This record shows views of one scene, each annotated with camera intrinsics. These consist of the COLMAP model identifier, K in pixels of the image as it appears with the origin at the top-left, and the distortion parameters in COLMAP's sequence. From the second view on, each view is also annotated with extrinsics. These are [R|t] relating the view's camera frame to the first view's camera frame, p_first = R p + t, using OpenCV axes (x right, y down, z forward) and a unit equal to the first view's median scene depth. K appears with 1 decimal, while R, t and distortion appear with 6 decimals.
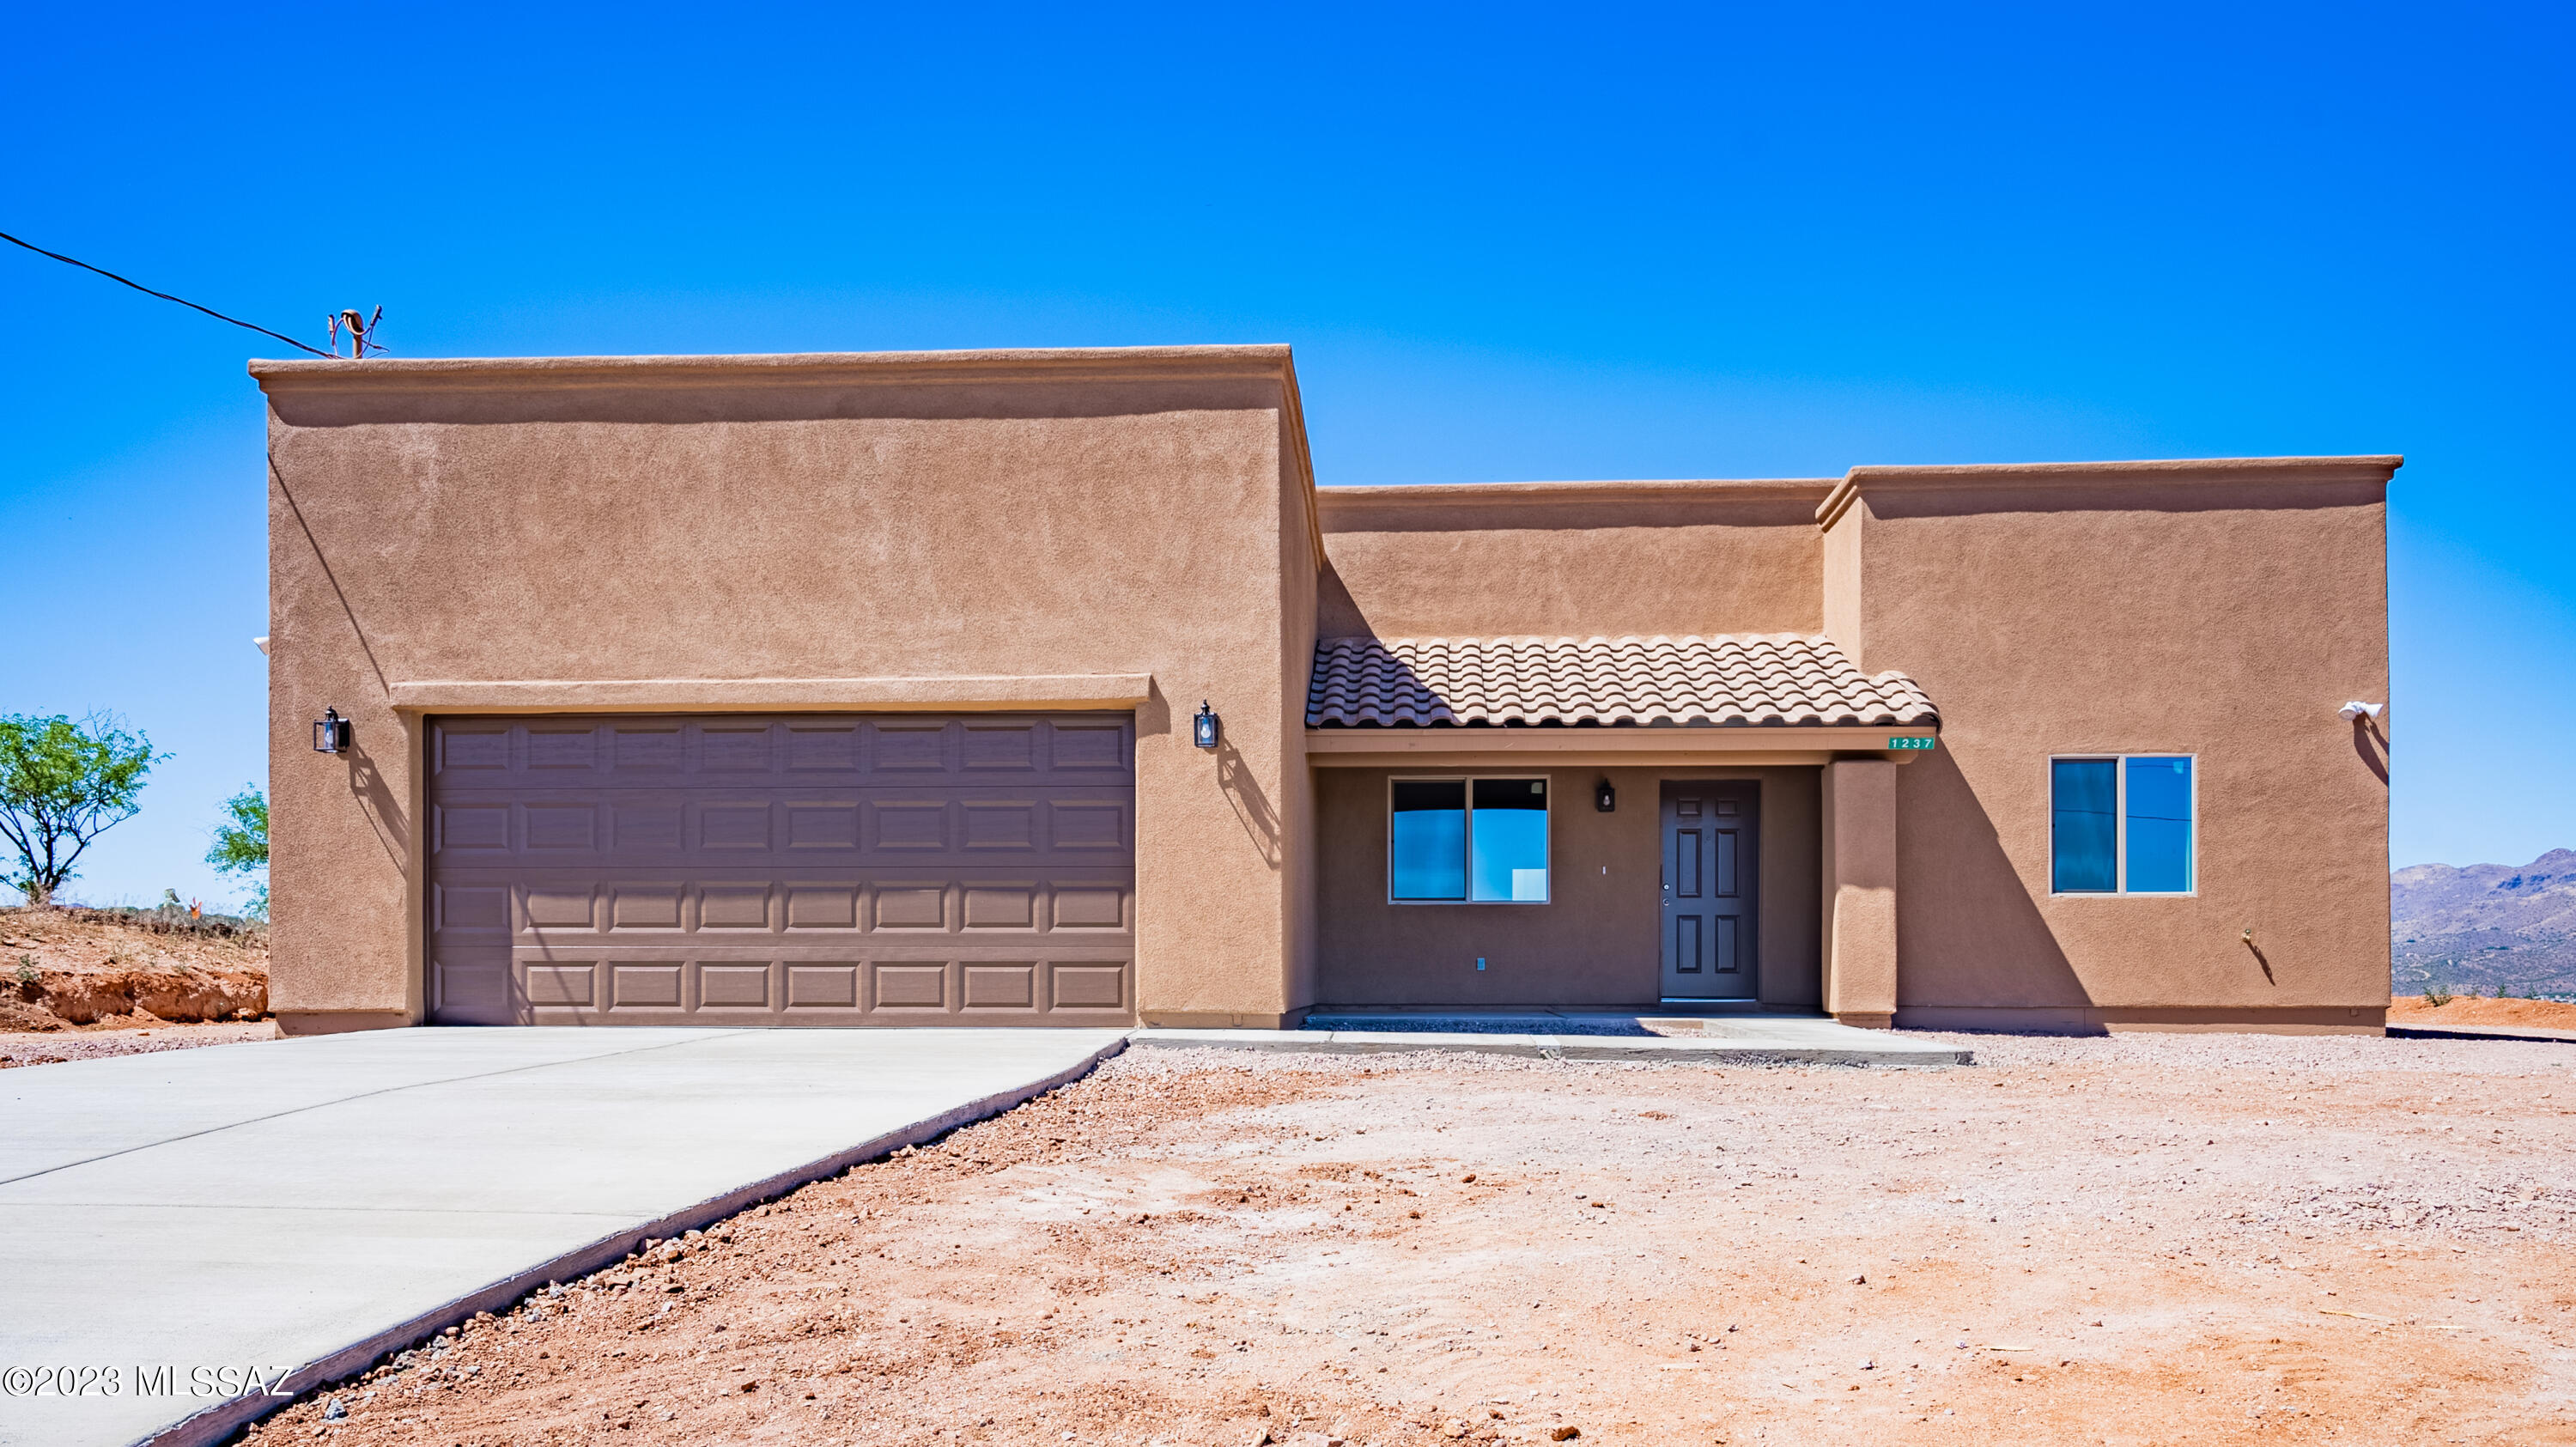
lens RADIAL K [[2010.4, 0, 1309.2], [0, 2010.4, 855.3], [0, 0, 1]] dist [0.054400, -0.000262]
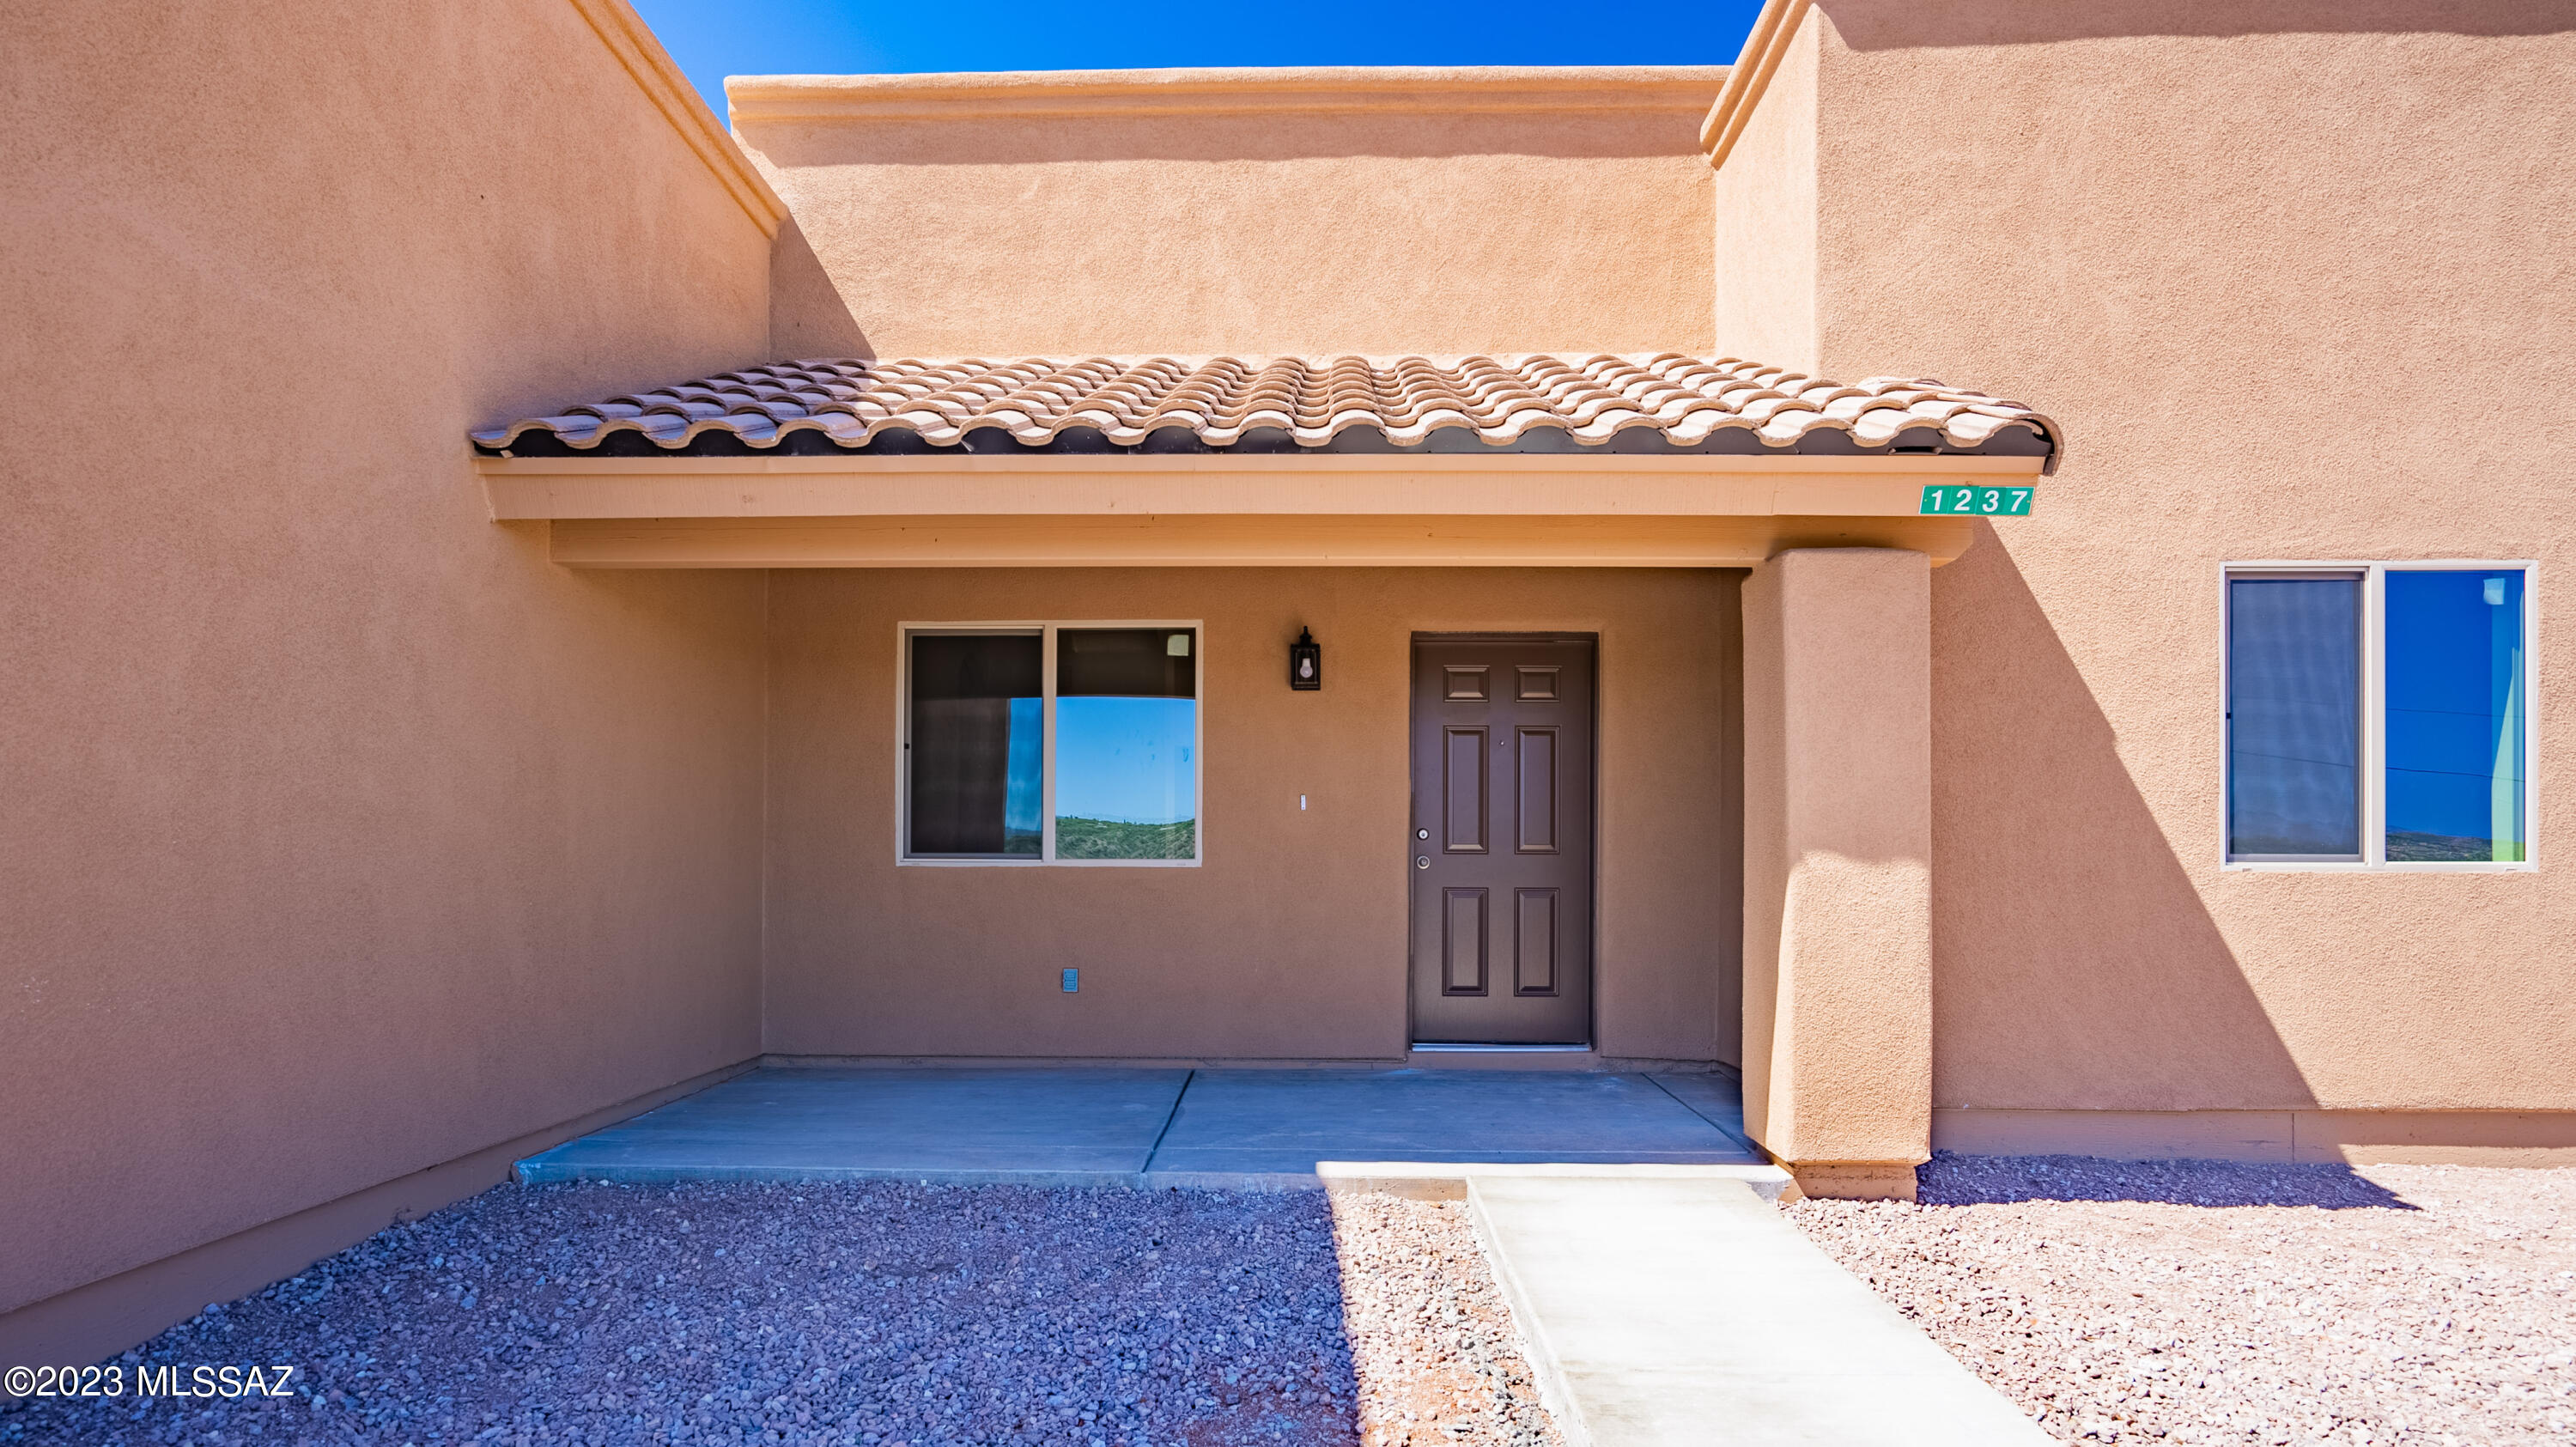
lens RADIAL K [[1430.3, 0, 1284.6], [0, 1430.3, 731.3], [0, 0, 1]] dist [0.000111, 0.001251]
pose [[0.999911, 0.005392, 0.012242, 0.147813], [-0.005090, 0.999686, -0.024546, -0.001943], [-0.012370, 0.024481, 0.999624, 0.676058]]
